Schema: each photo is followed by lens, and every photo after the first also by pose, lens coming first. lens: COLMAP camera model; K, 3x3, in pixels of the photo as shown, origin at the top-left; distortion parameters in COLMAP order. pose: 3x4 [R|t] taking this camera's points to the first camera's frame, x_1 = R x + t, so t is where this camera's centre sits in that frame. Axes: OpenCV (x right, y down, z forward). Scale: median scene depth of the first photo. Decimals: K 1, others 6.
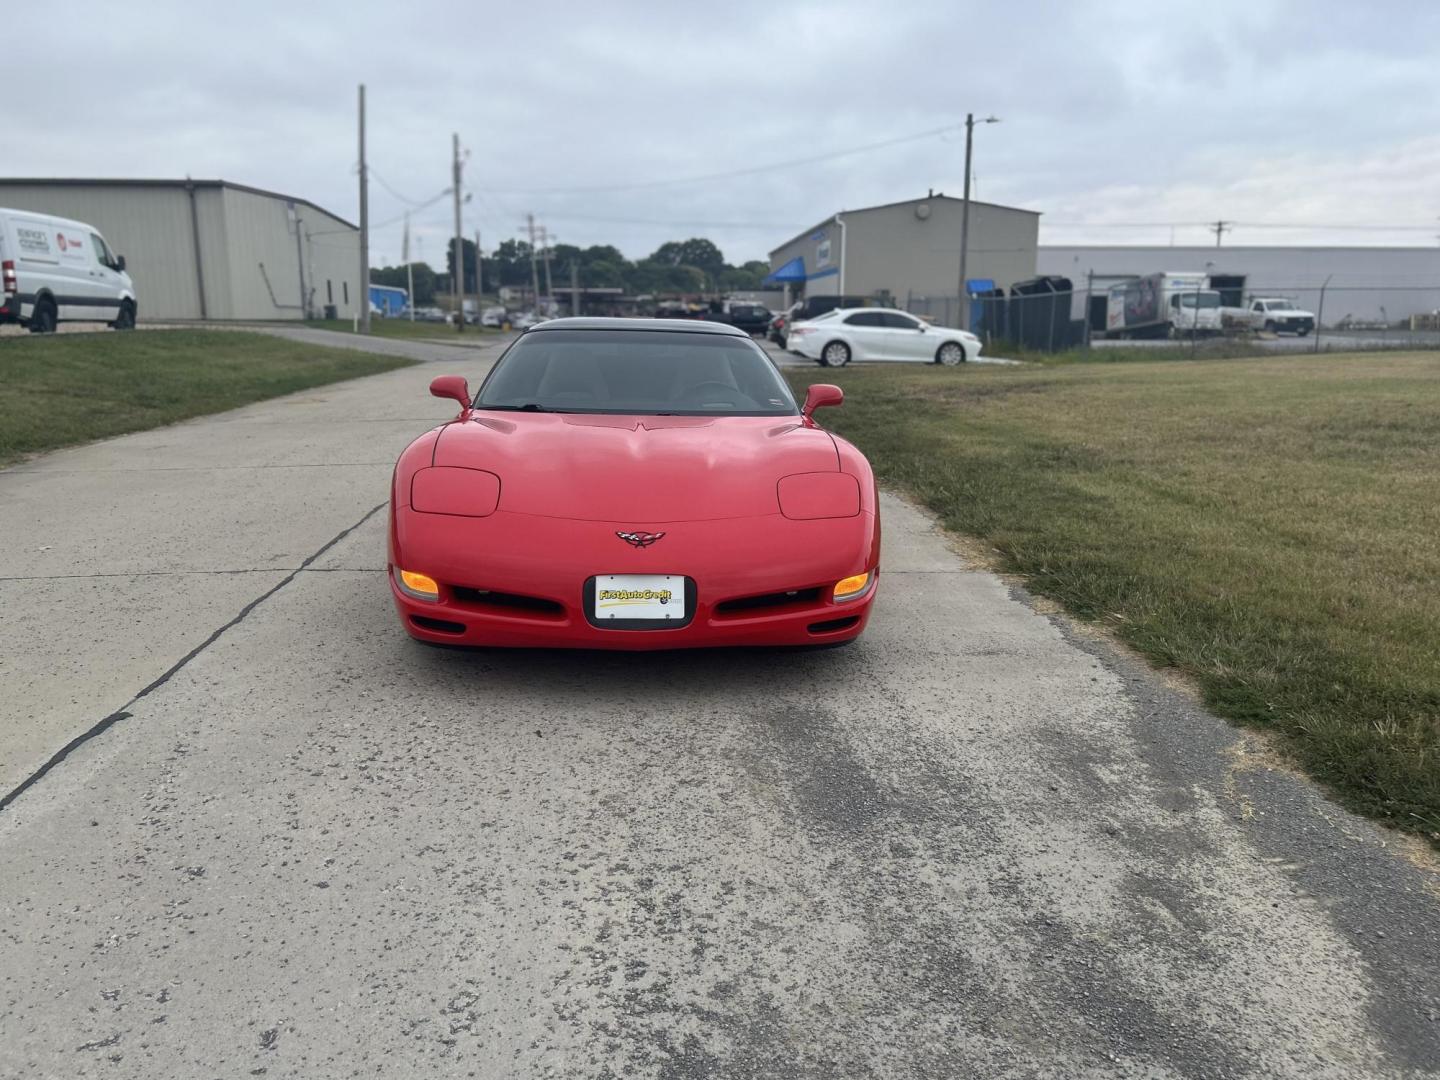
lens RADIAL K [[1075.1, 0, 705.3], [0, 1075.1, 536.8], [0, 0, 1]] dist [0.048584, -0.051321]
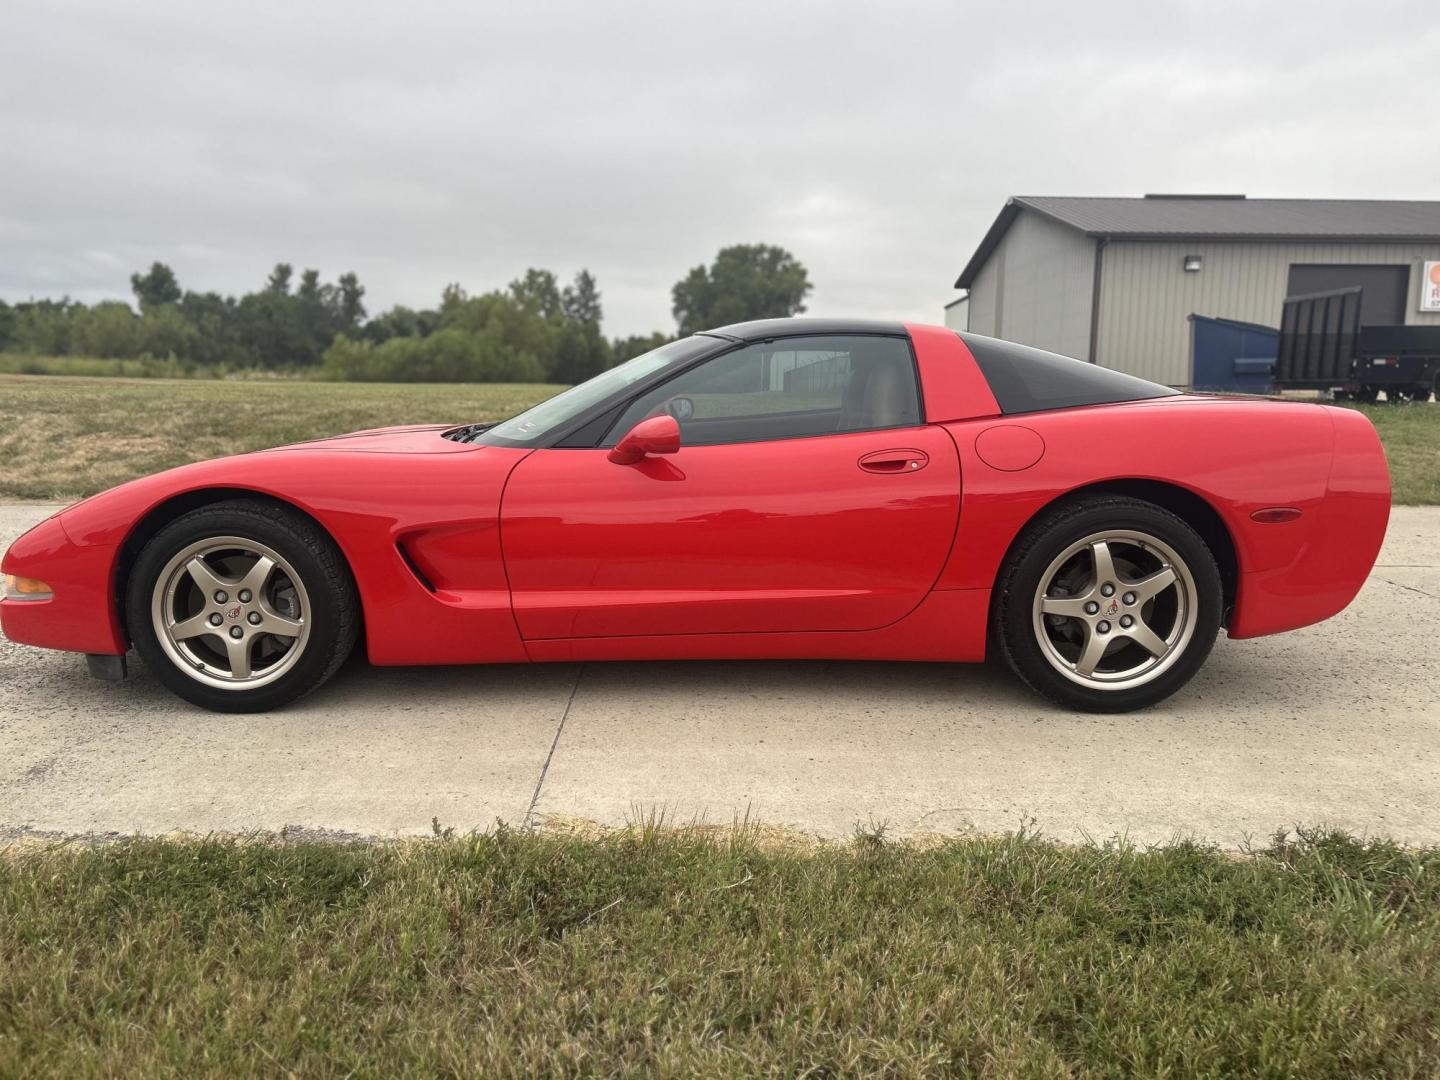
lens RADIAL K [[1075.1, 0, 707.9], [0, 1075.1, 518.3], [0, 0, 1]] dist [0.048584, -0.051321]
pose [[-0.040466, 0.115425, -0.992492, 1.015237], [-0.207731, 0.970629, 0.121352, -0.242652], [0.977349, 0.211082, -0.015301, 1.555975]]
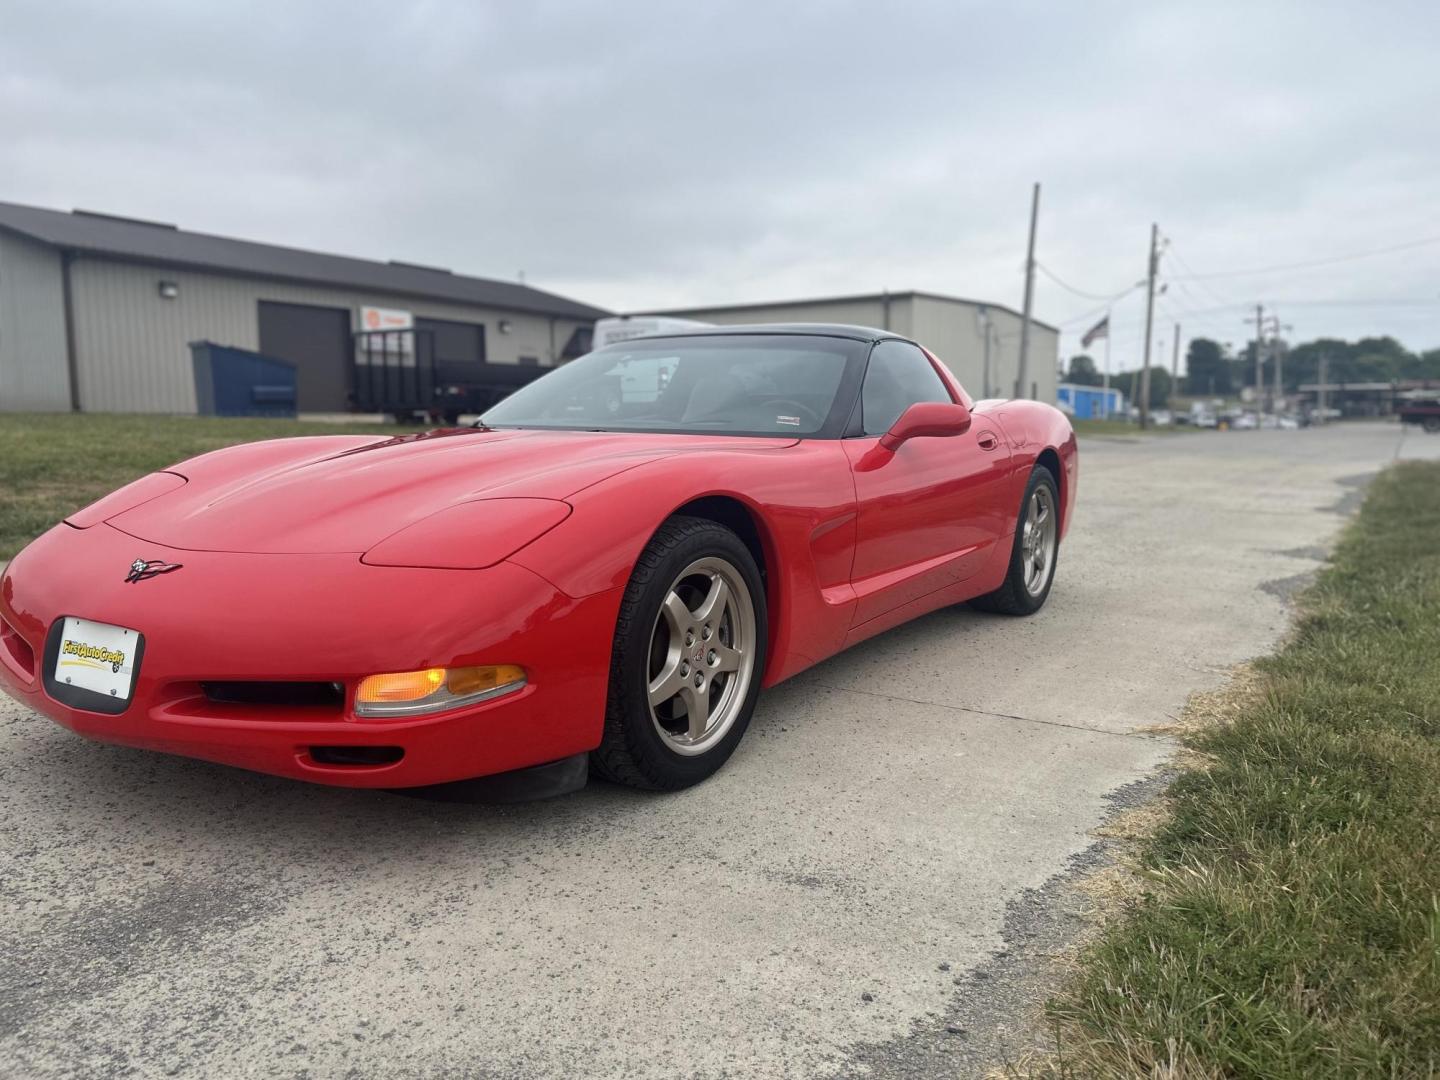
lens RADIAL K [[1075.1, 0, 717.4], [0, 1075.1, 544.9], [0, 0, 1]] dist [0.048584, -0.051321]
pose [[0.806299, 0.058001, -0.588658, 0.574235], [-0.109337, 0.992646, -0.051955, -0.016702], [0.581315, 0.106254, 0.806711, 0.626656]]
